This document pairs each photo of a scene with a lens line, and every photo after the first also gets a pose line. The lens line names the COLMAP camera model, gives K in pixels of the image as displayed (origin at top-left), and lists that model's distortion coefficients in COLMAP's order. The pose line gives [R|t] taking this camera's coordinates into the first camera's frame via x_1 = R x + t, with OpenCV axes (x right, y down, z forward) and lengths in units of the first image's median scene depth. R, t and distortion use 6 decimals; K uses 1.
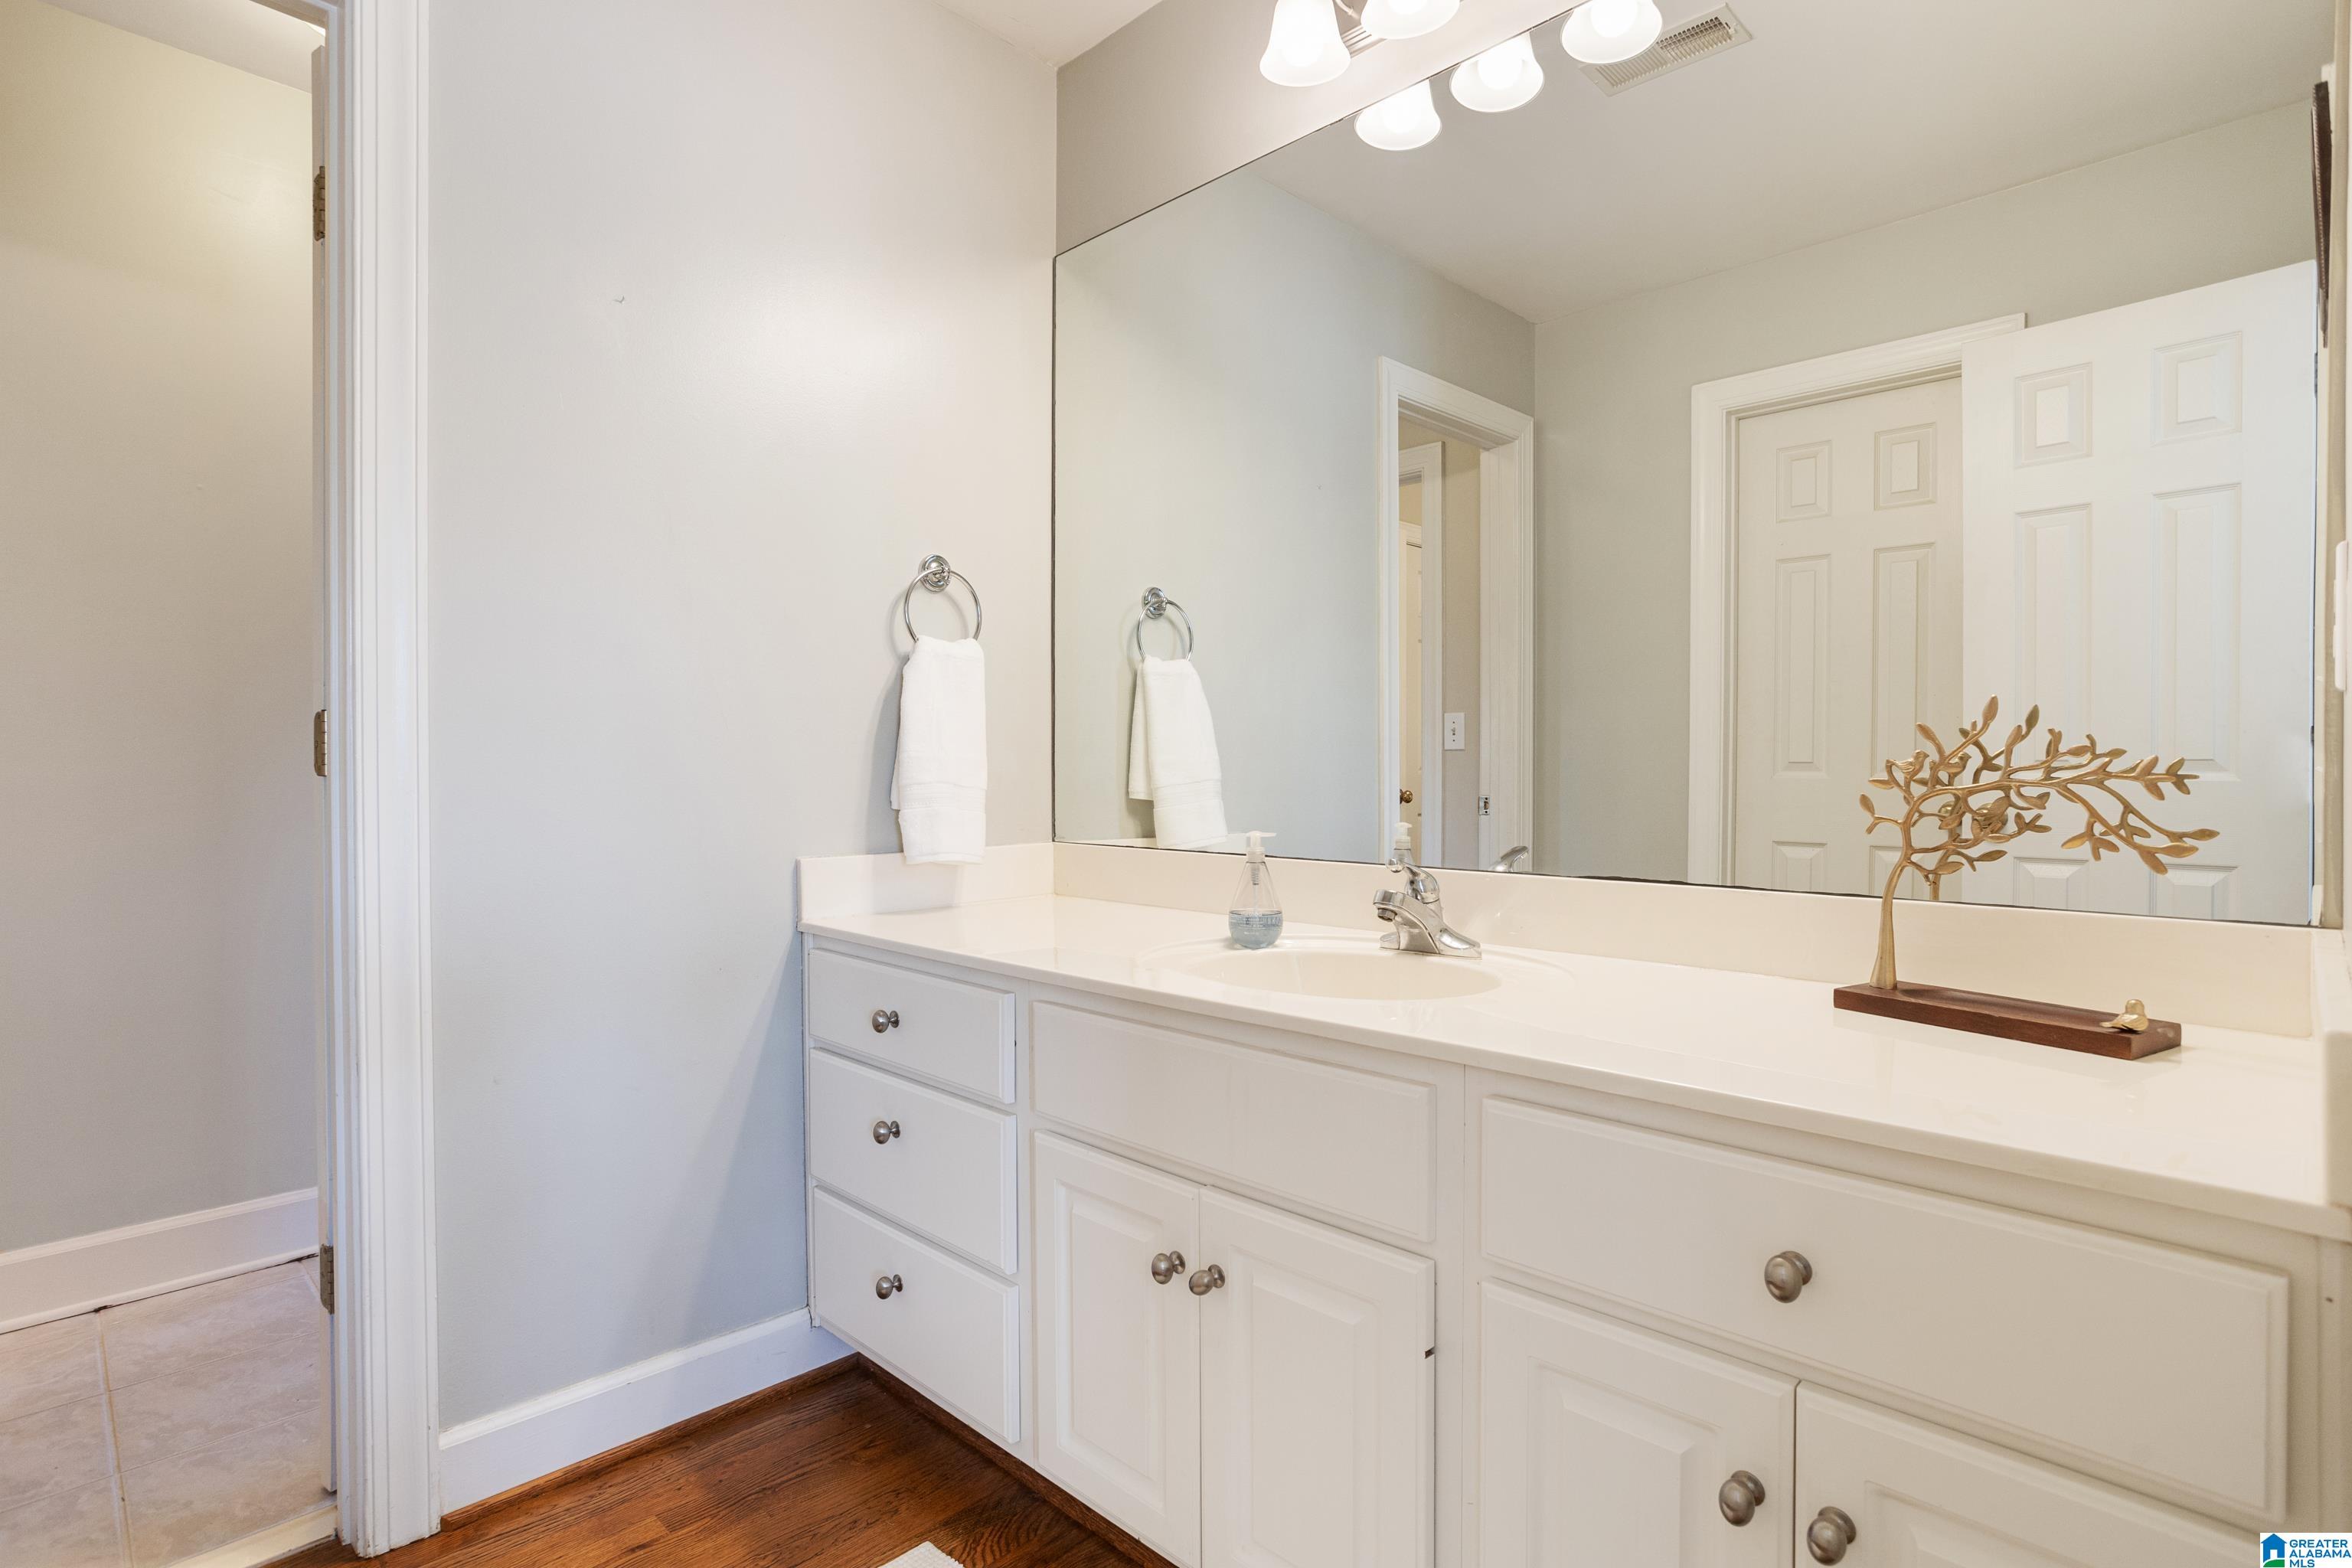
lens RADIAL K [[1168.0, 0, 1176.5], [0, 1168.0, 778.0], [0, 0, 1]] dist [-0.022724, 0.005673]
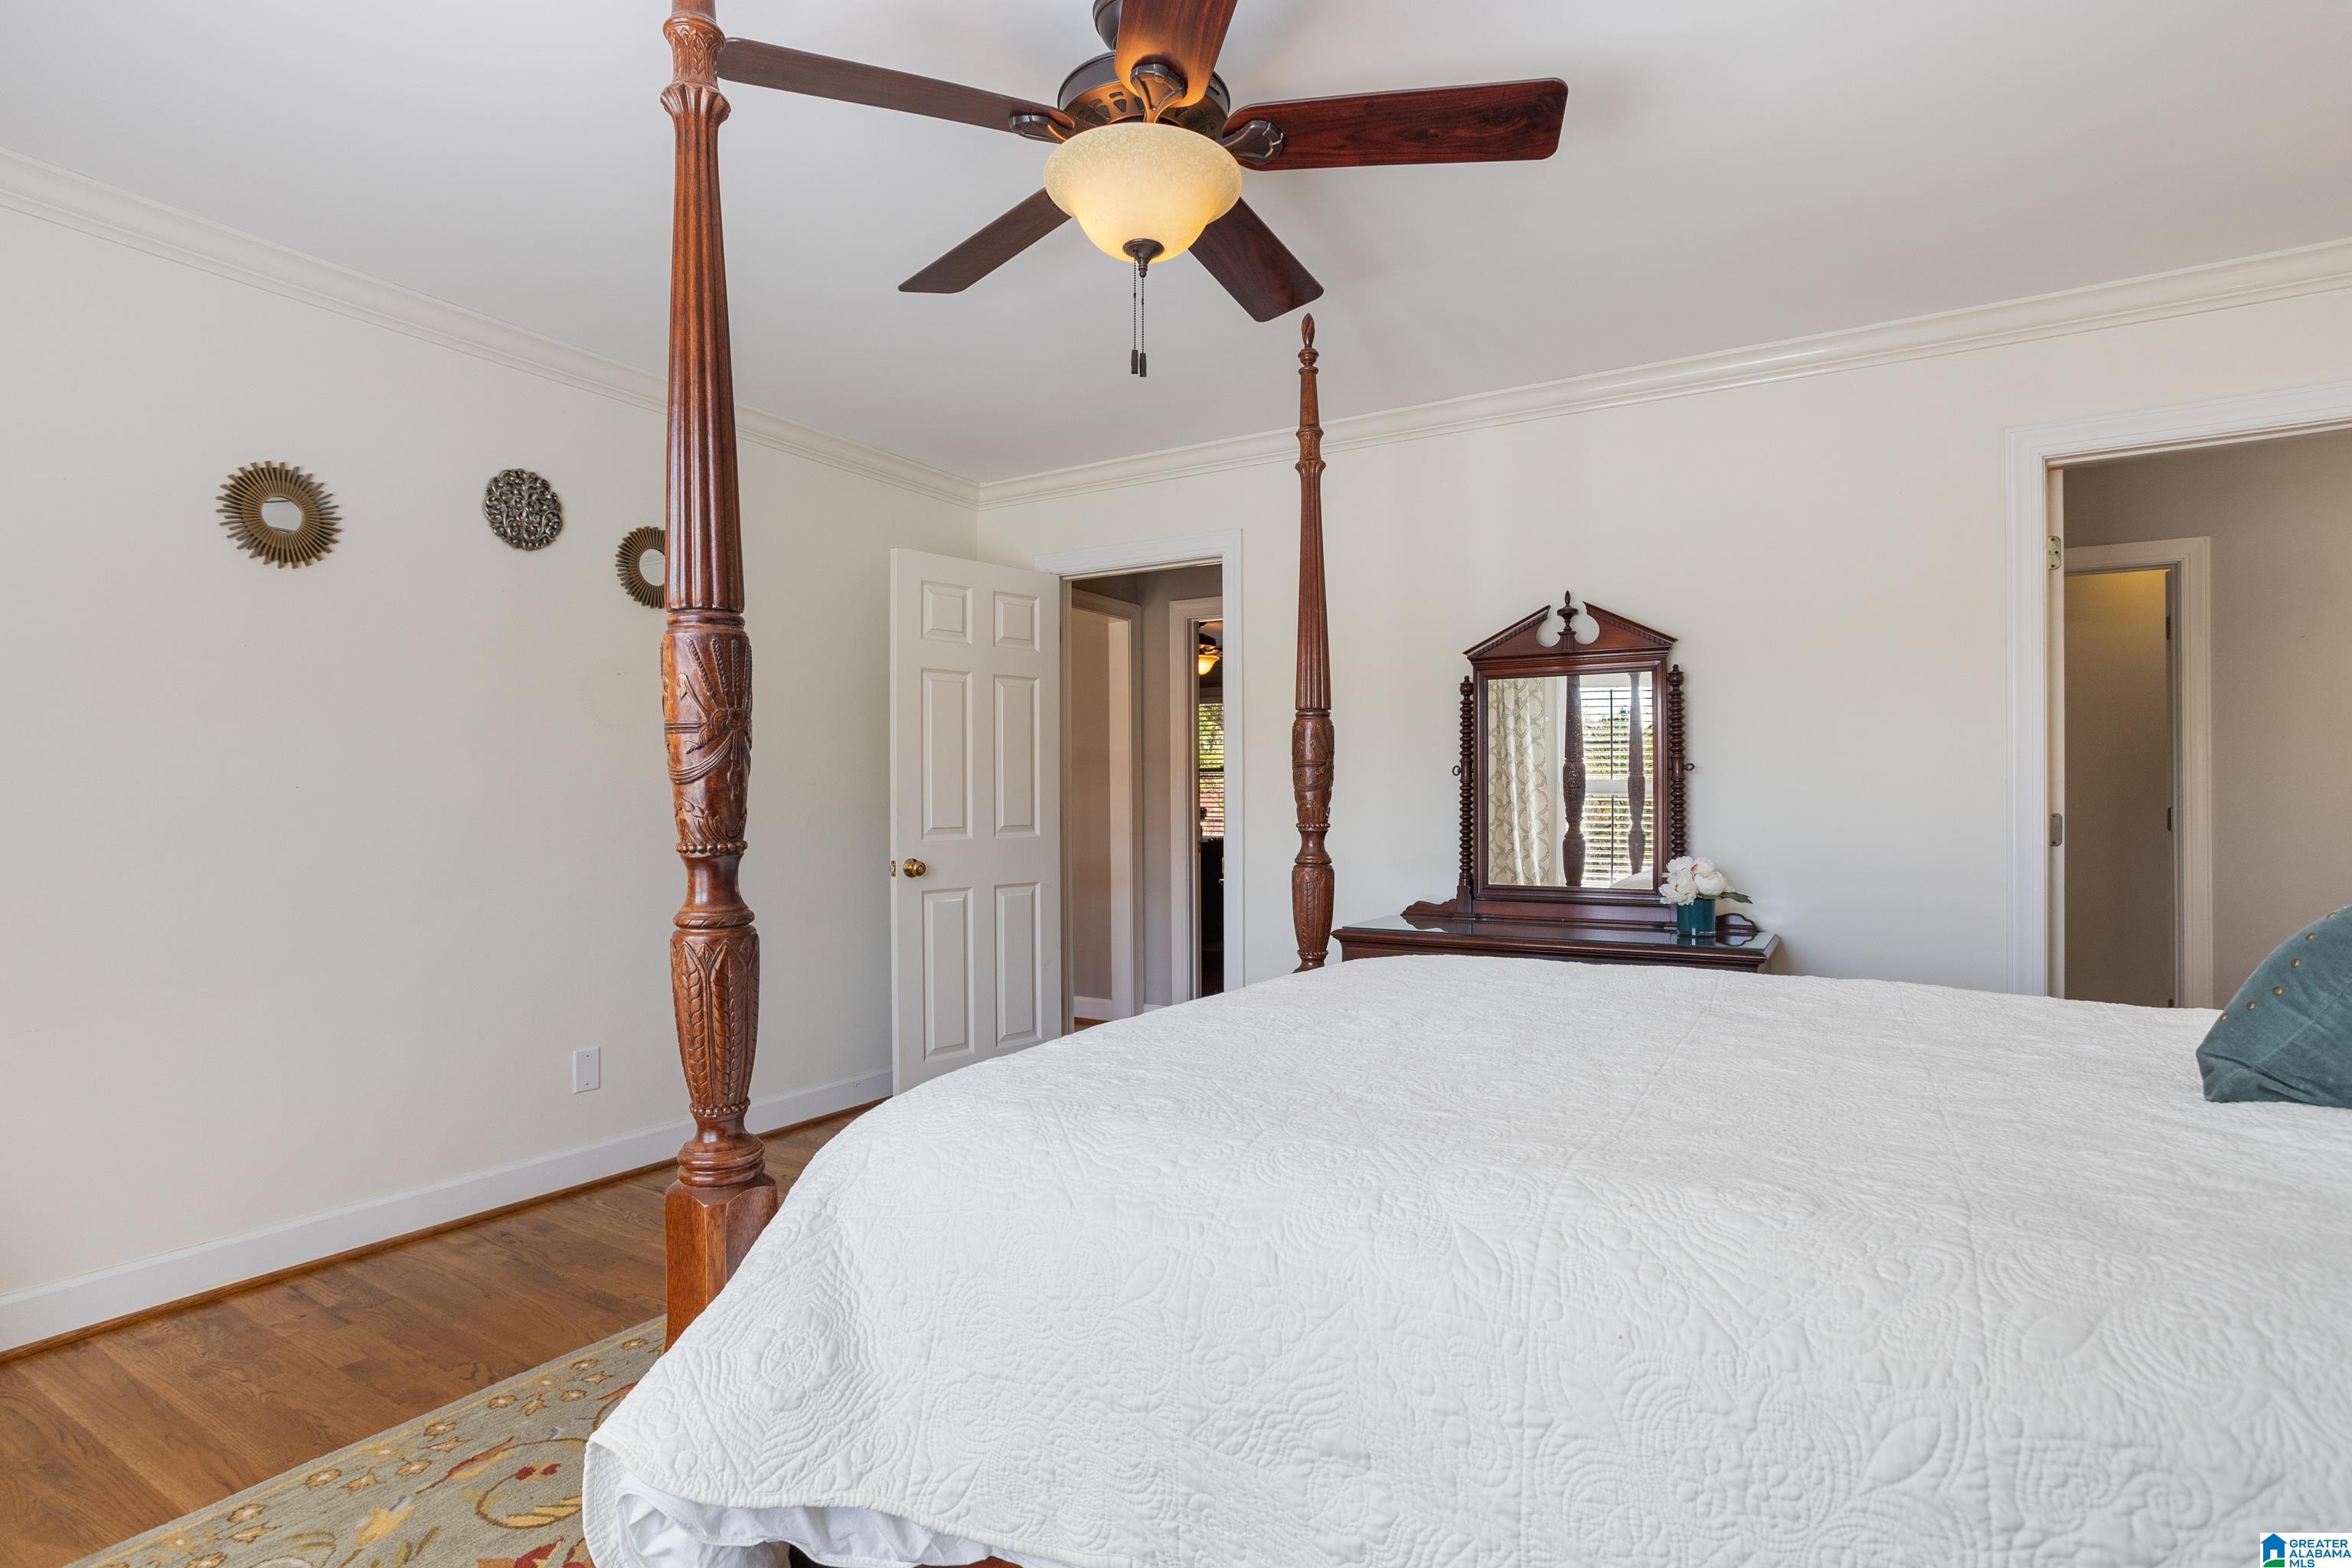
lens RADIAL K [[1168.0, 0, 1176.6], [0, 1168.0, 792.5], [0, 0, 1]] dist [-0.022724, 0.005673]
pose [[0.220326, -0.002947, -0.975422, 1.430366], [-0.008578, 0.999951, -0.004958, -0.062513], [0.975389, 0.009460, 0.220290, -1.933455]]
